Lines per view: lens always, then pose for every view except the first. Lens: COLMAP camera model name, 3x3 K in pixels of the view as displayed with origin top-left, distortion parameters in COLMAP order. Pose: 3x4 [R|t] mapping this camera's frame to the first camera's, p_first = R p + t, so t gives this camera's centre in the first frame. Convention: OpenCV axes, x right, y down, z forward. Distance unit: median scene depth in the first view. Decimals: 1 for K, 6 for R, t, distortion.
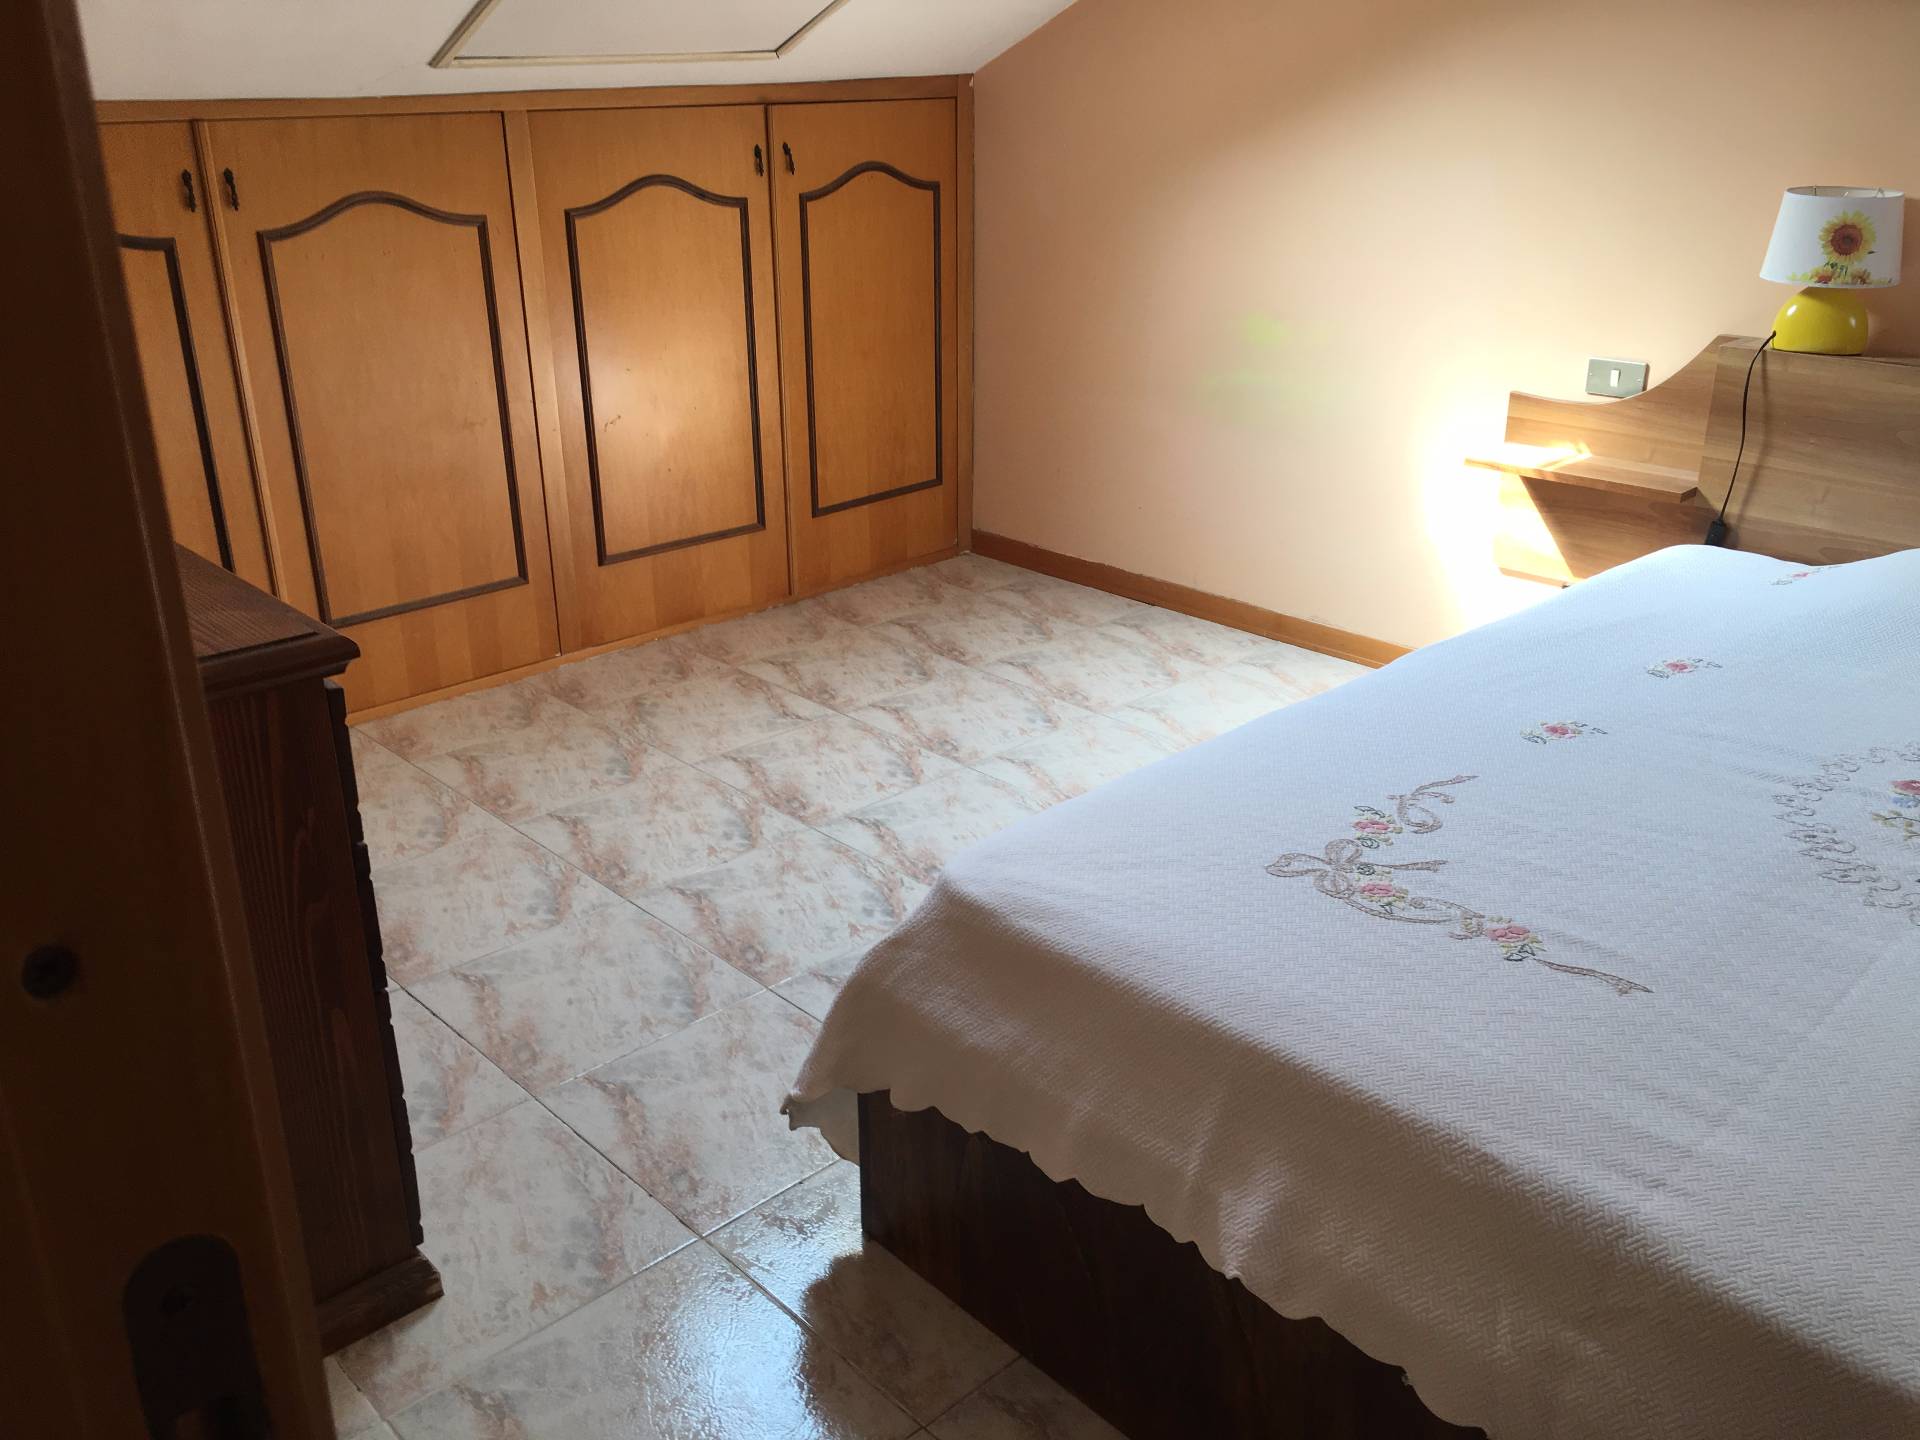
lens RADIAL K [[1641.4, 0, 967.7], [0, 1641.4, 686.0], [0, 0, 1]] dist [0.081650, -0.099876]
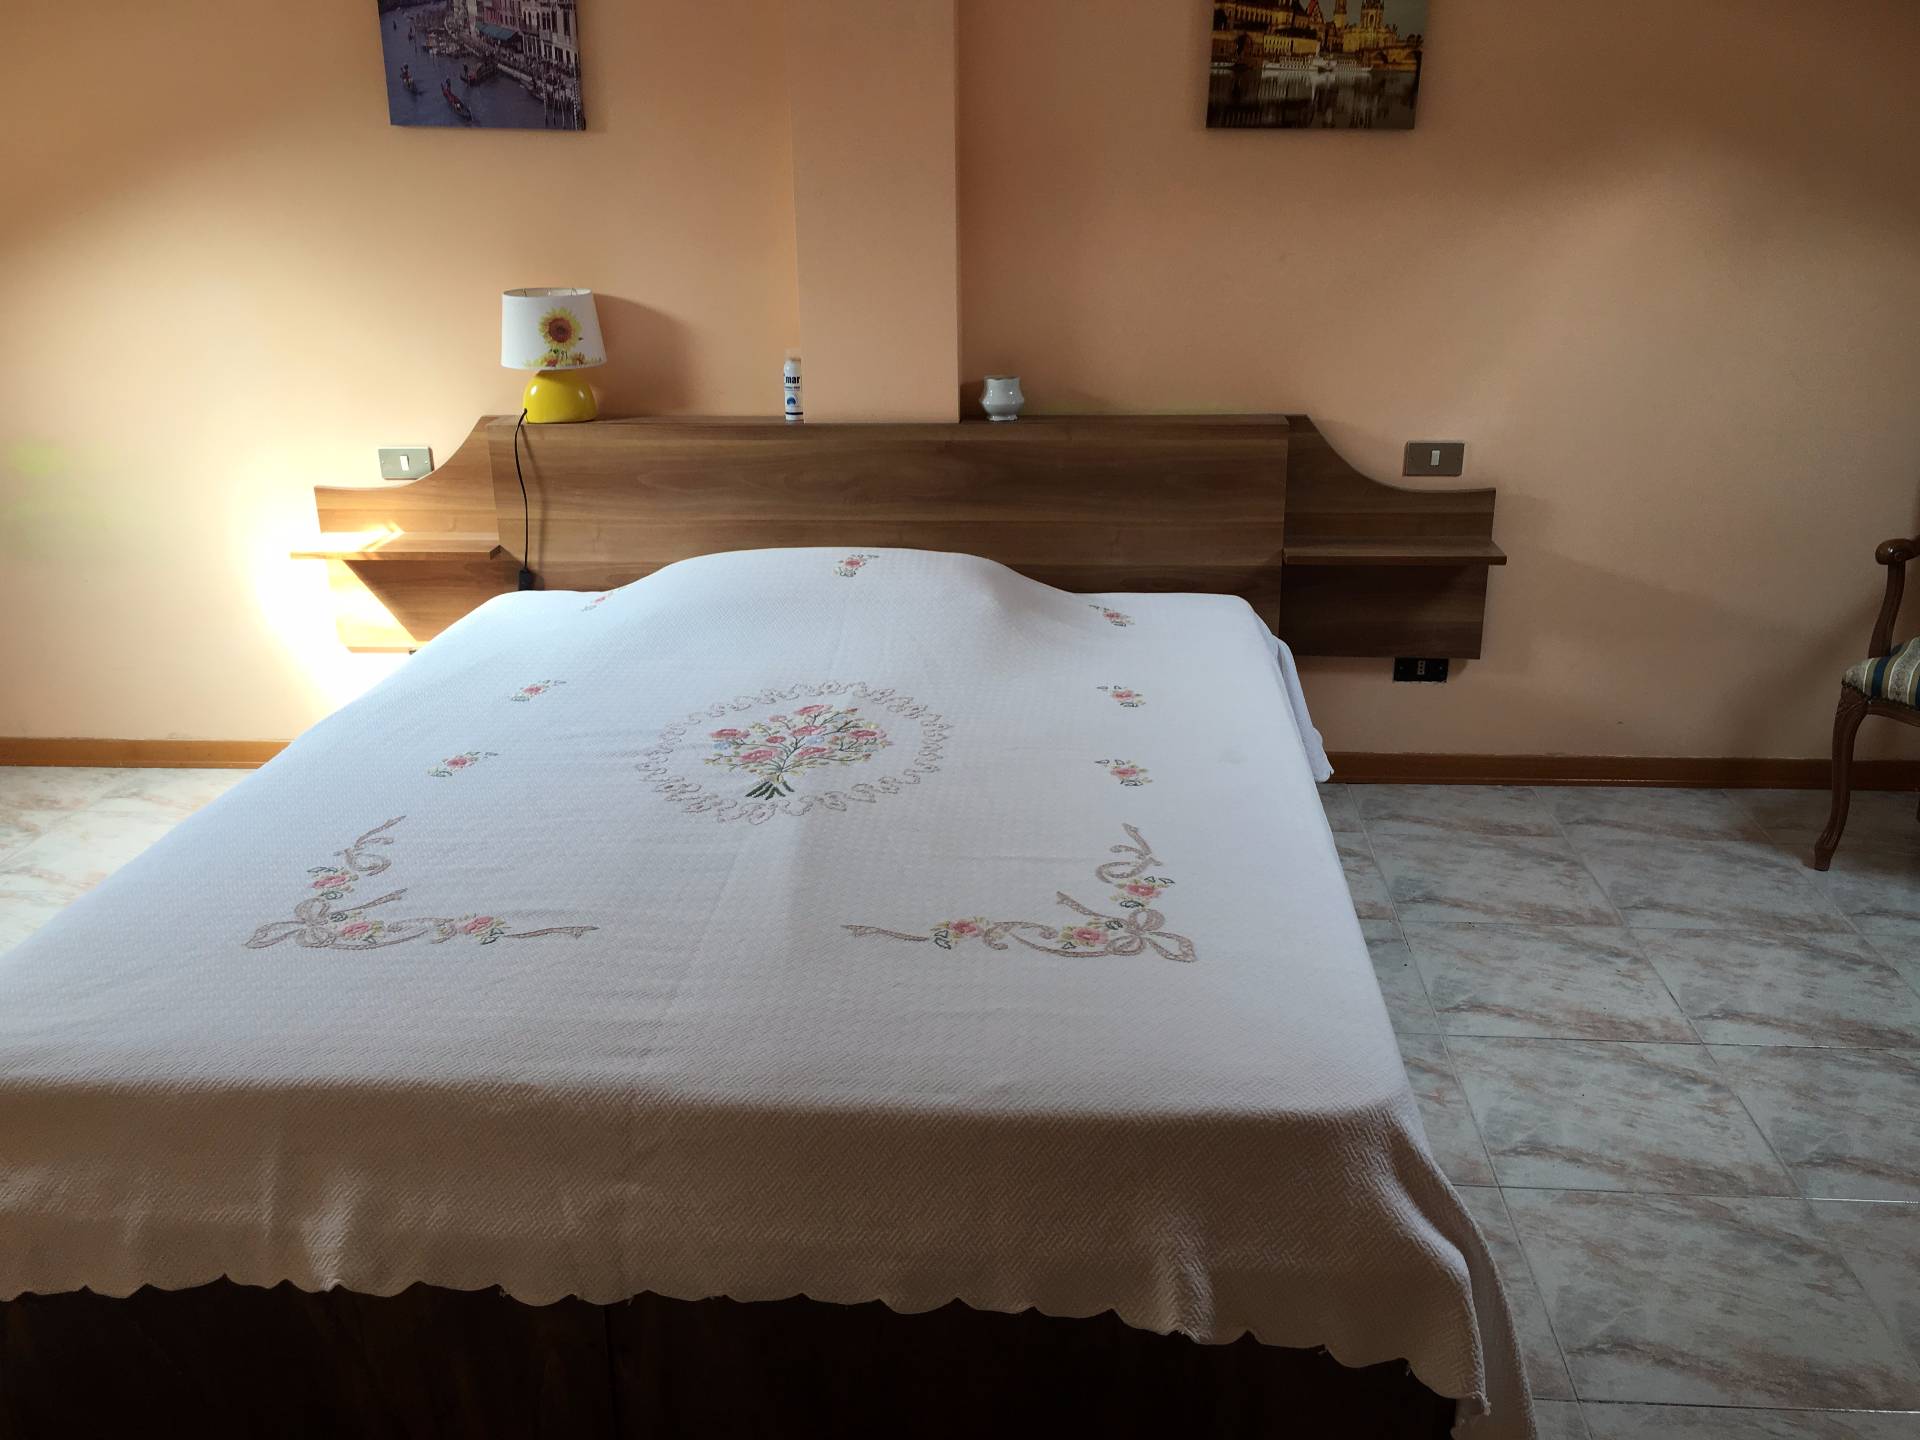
lens RADIAL K [[1641.4, 0, 965.2], [0, 1641.4, 721.1], [0, 0, 1]] dist [0.081650, -0.099876]
pose [[0.746159, -0.230189, 0.624708, -0.097054], [0.250694, 0.966407, 0.056664, 0.022361], [-0.616765, 0.114330, 0.778800, -0.128986]]
